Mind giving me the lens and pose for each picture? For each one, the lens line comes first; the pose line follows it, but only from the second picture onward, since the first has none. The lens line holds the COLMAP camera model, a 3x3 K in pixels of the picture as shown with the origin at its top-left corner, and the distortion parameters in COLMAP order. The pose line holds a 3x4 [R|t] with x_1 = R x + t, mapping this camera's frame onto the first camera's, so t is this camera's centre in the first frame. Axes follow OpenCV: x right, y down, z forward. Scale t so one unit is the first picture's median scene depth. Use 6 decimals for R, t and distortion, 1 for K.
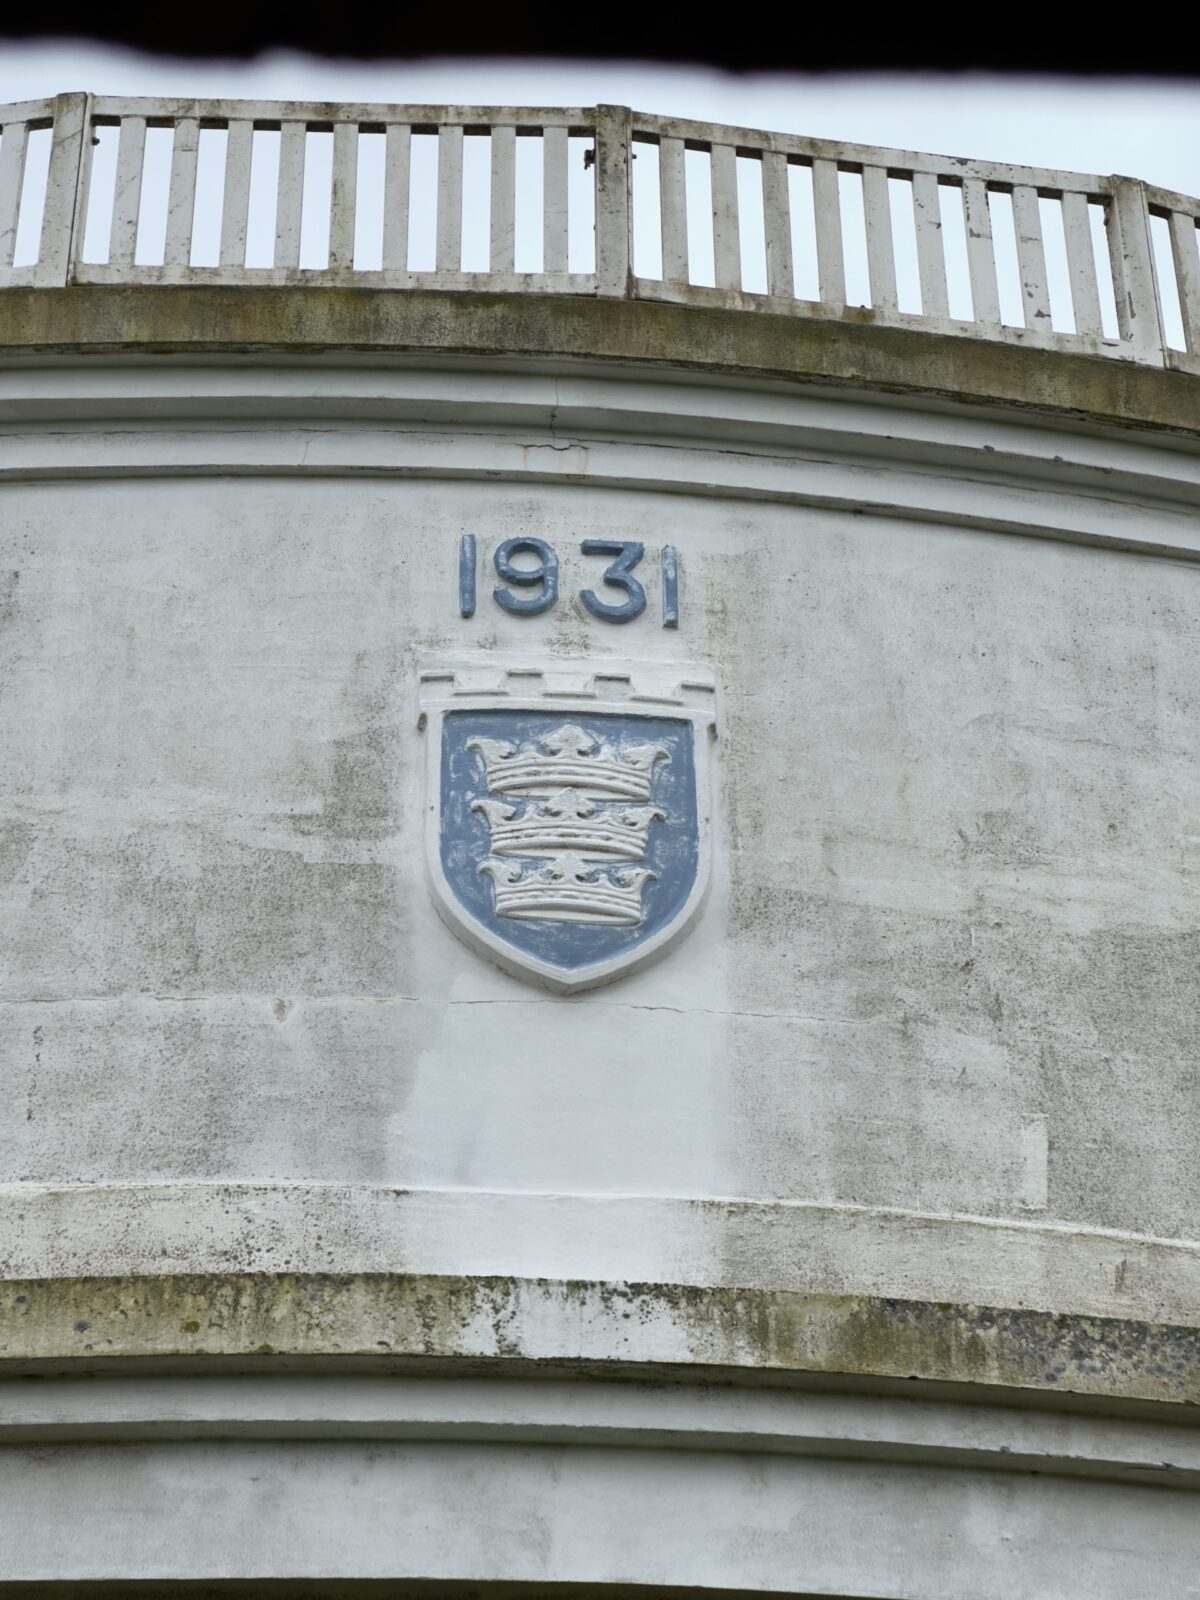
lens RADIAL K [[3591.8, 0, 610.5], [0, 3591.8, 743.5], [0, 0, 1]] dist [-0.006908, 2.649225]
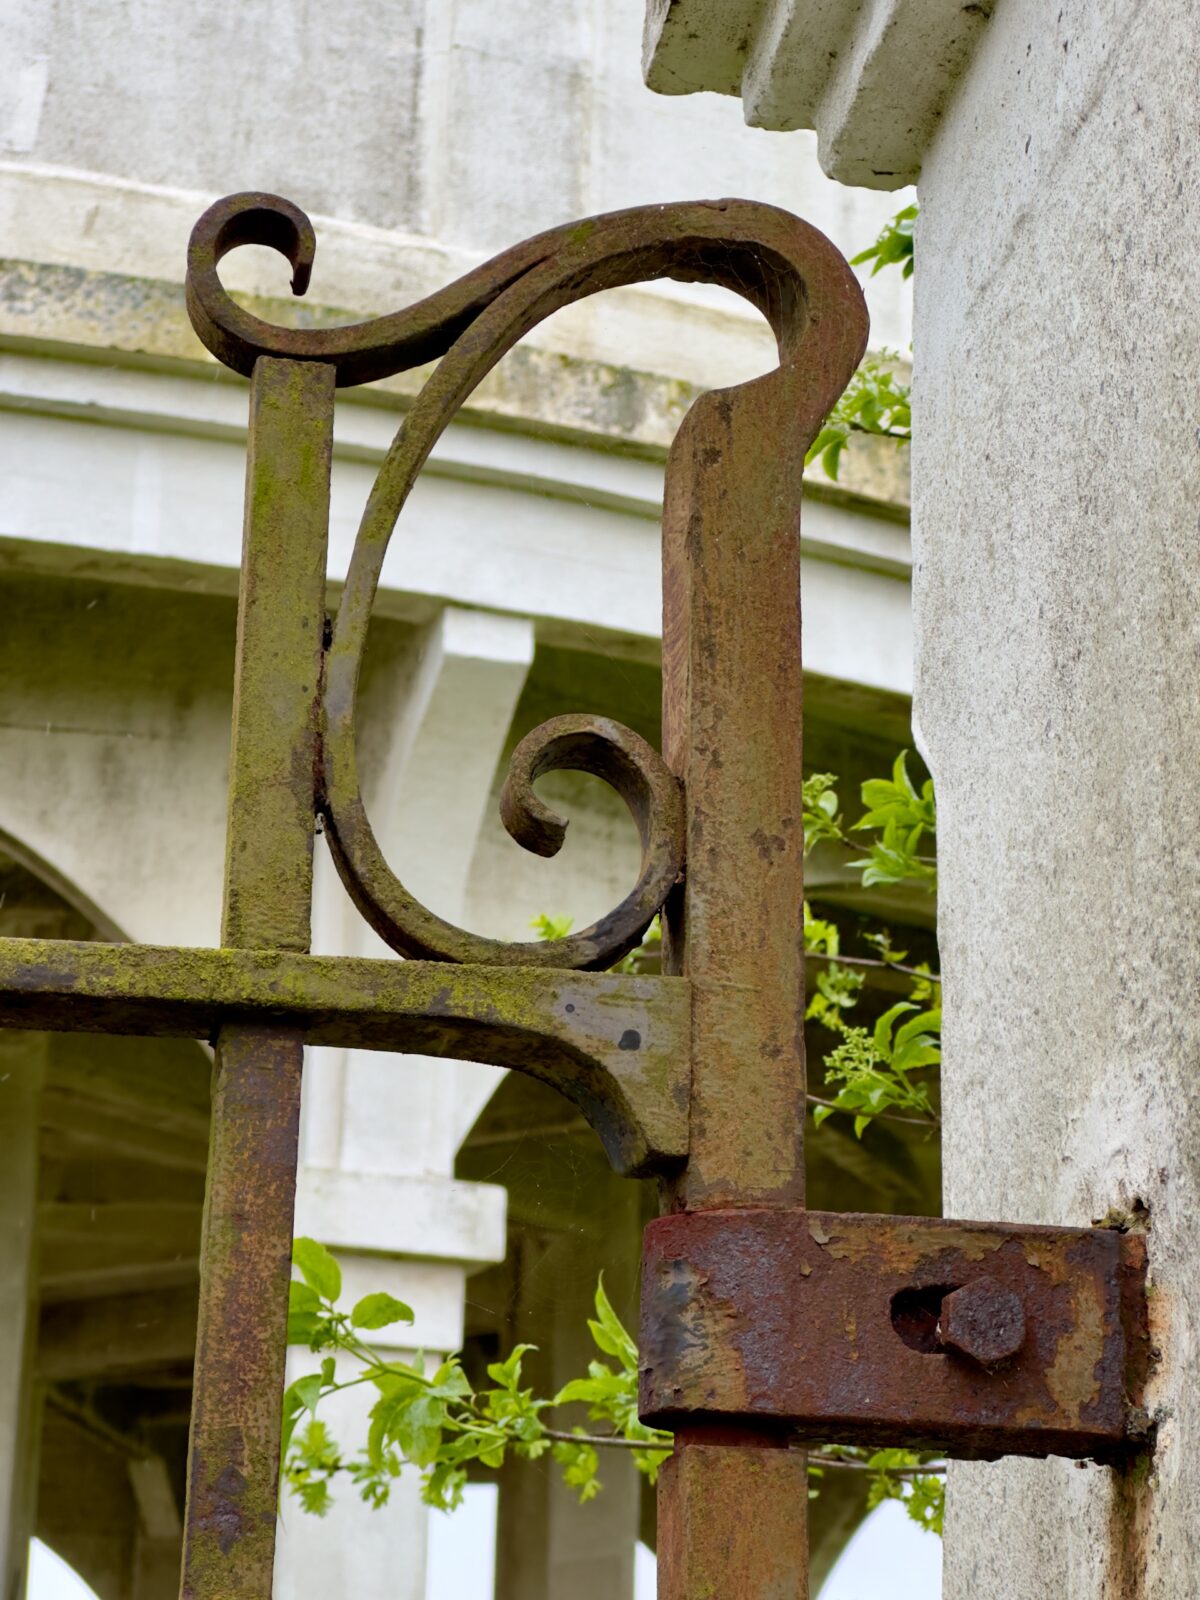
lens RADIAL K [[3572.8, 0, 597.2], [0, 3572.8, 805.3], [0, 0, 1]] dist [0.112877, 0.438277]
pose [[0.998189, 0.046892, 0.037683, 0.243632], [-0.056892, 0.939419, 0.338016, -0.051247], [-0.019550, -0.339547, 0.940386, -0.039654]]
